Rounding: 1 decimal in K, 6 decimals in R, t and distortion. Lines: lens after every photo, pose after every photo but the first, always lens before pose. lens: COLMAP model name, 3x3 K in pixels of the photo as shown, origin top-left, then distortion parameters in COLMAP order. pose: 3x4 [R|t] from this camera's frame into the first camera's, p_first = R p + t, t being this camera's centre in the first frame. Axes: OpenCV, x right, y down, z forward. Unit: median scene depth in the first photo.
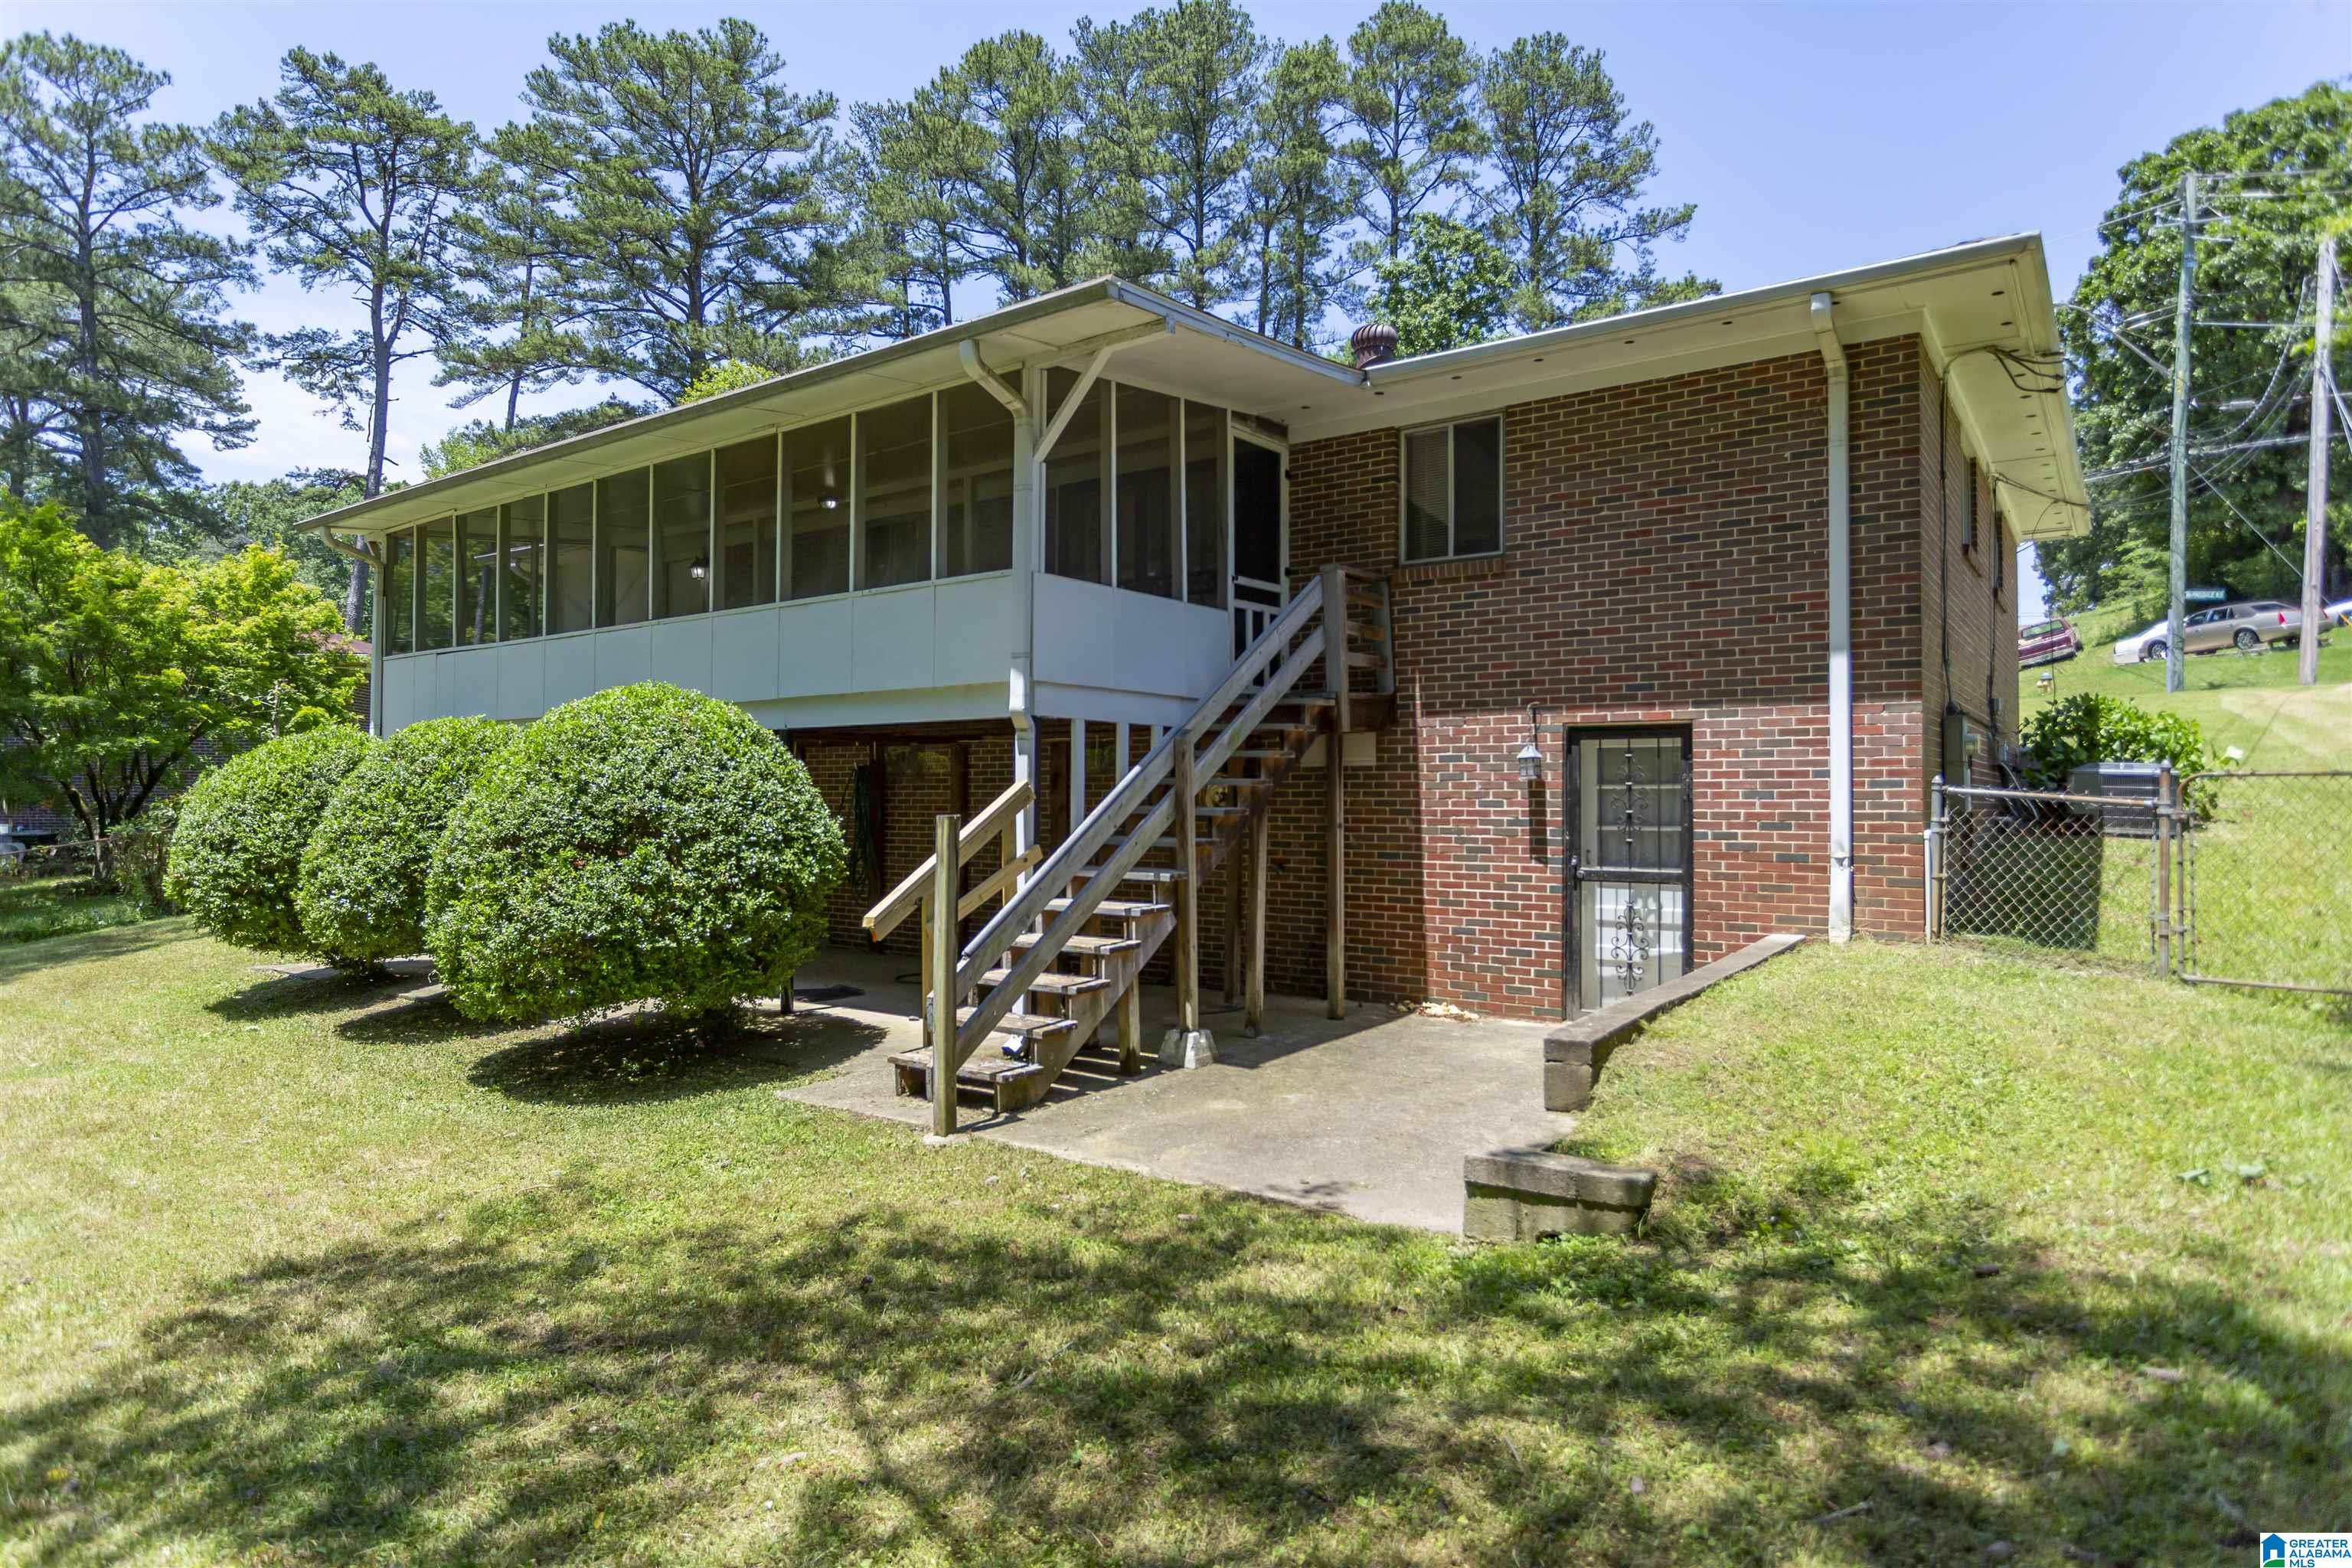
lens RADIAL K [[1347.4, 0, 1172.4], [0, 1347.4, 776.2], [0, 0, 1]] dist [-0.002660, 0.001054]
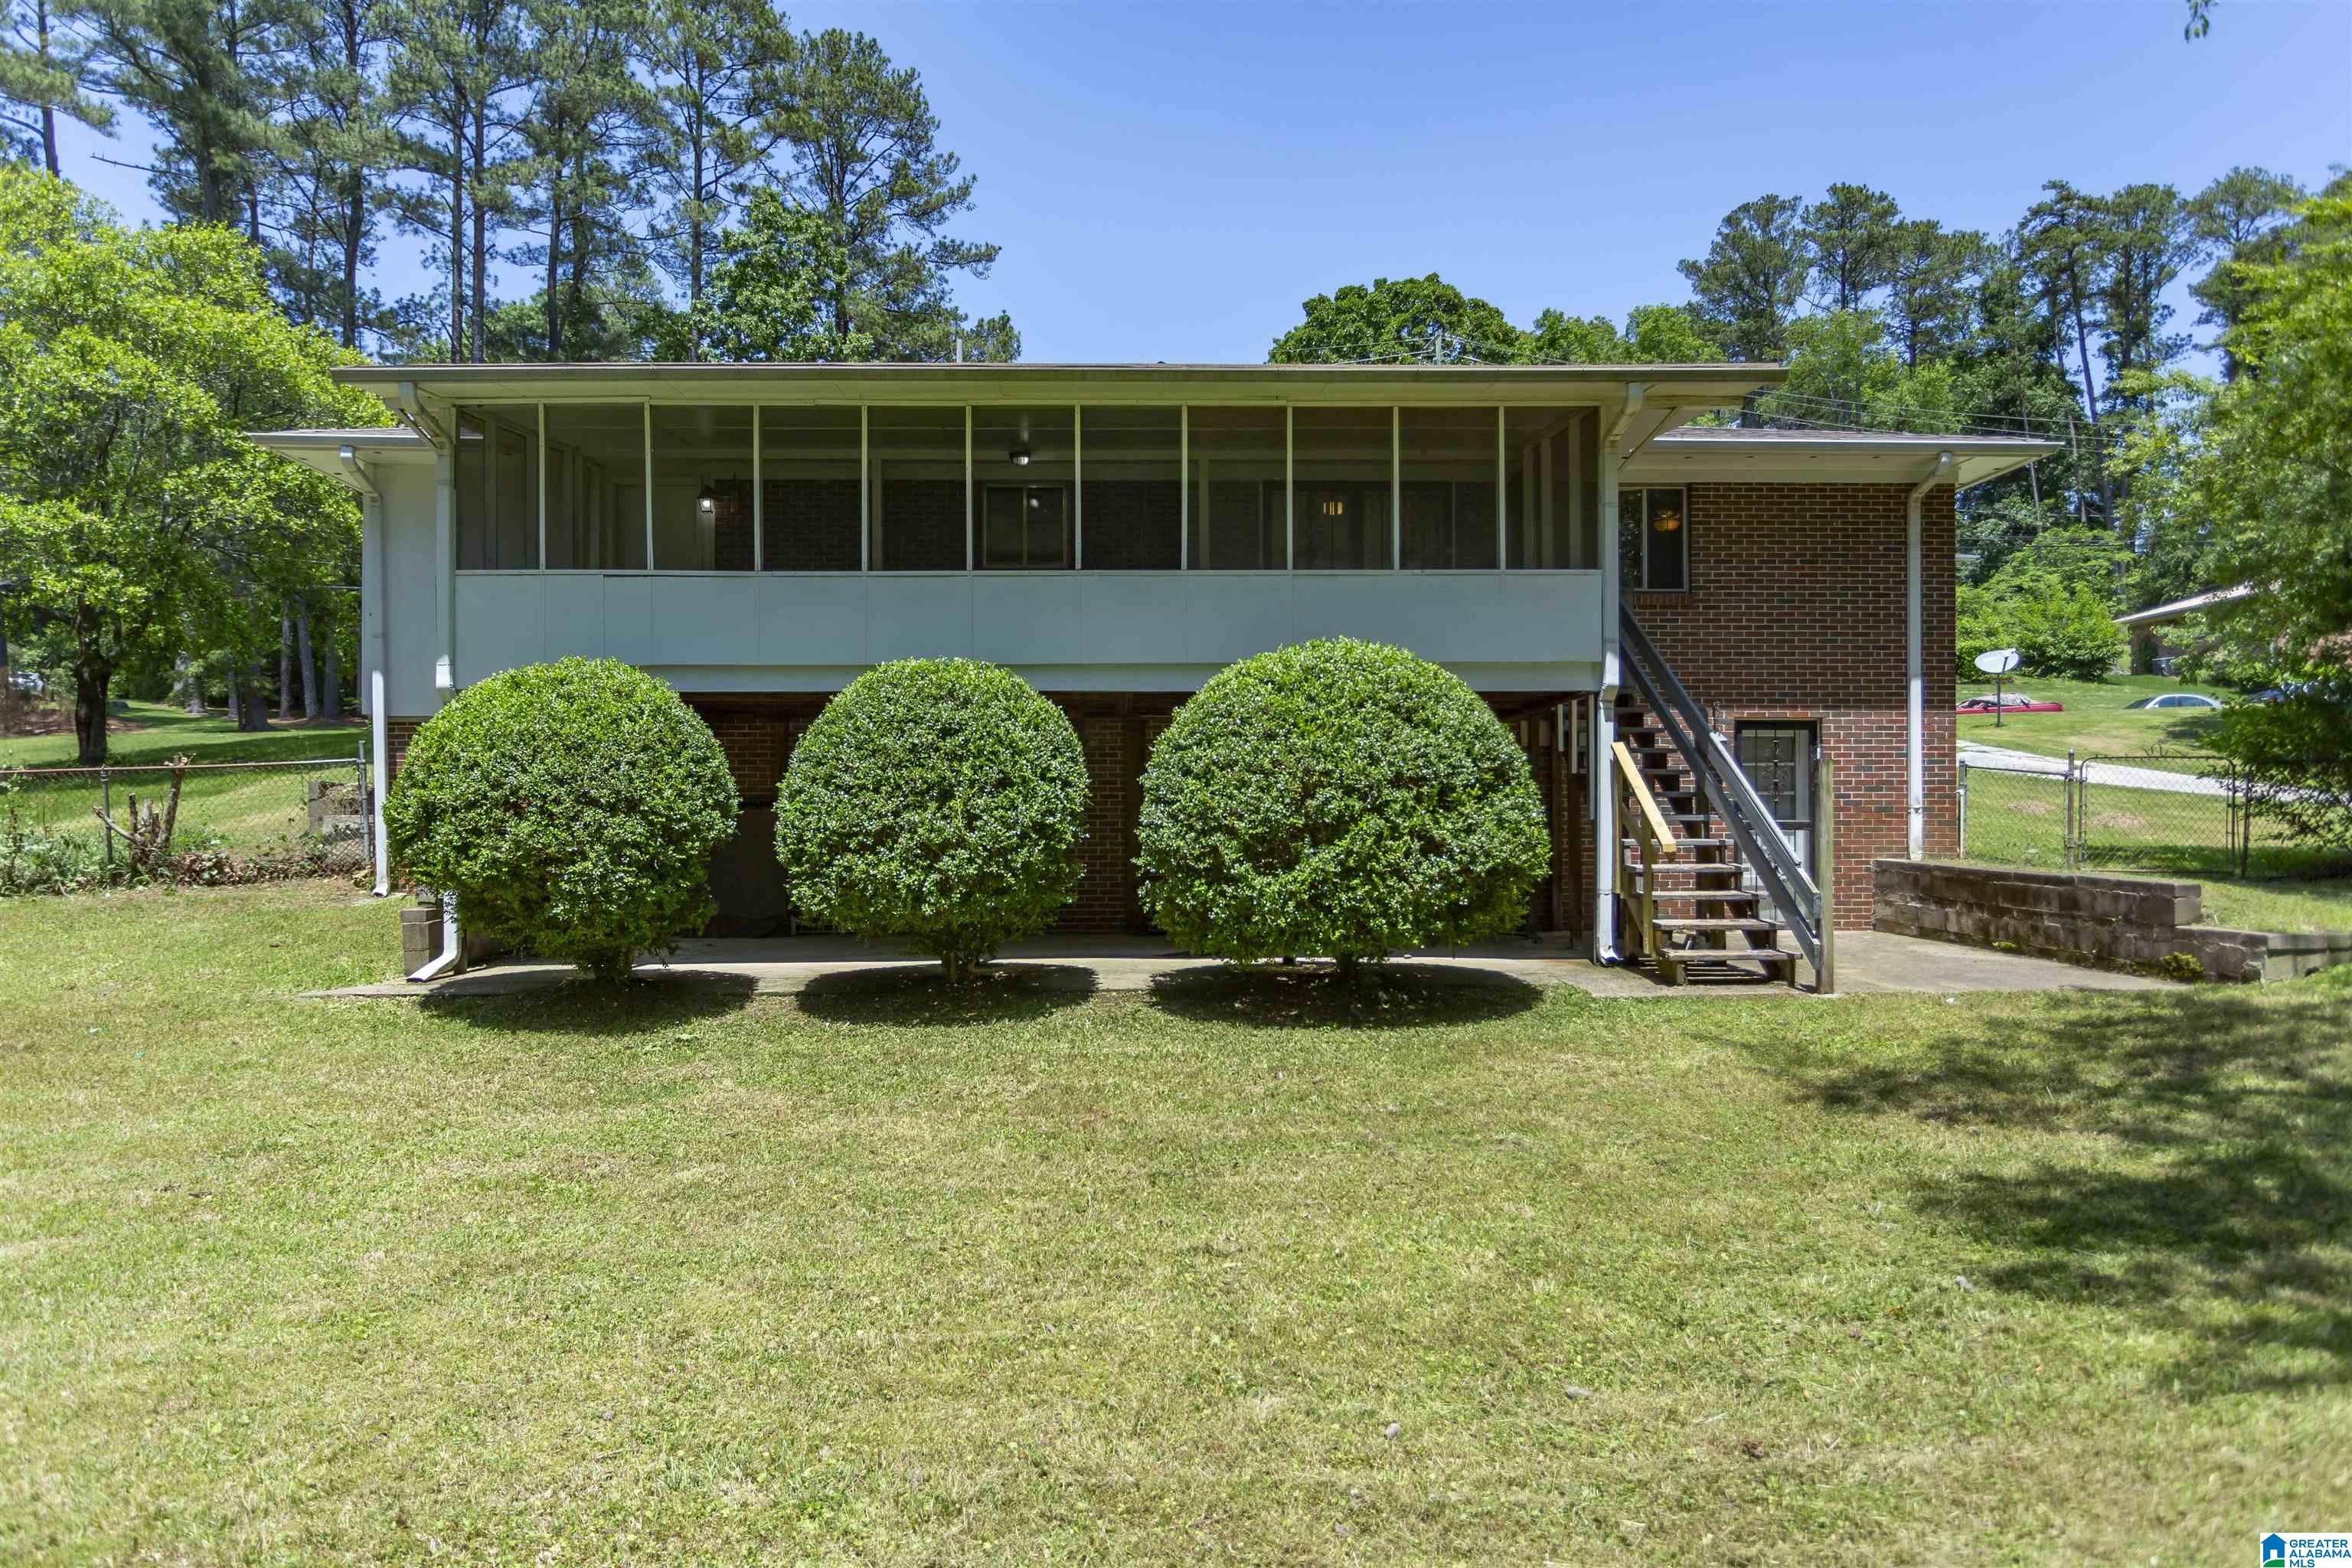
lens RADIAL K [[1442.5, 0, 1175.1], [0, 1442.5, 800.5], [0, 0, 1]] dist [-0.002123, -0.000214]
pose [[0.786832, 0.006893, 0.617129, -0.931372], [-0.005516, 0.999976, -0.004137, 0.047786], [-0.617143, -0.000149, 0.786851, 0.158249]]
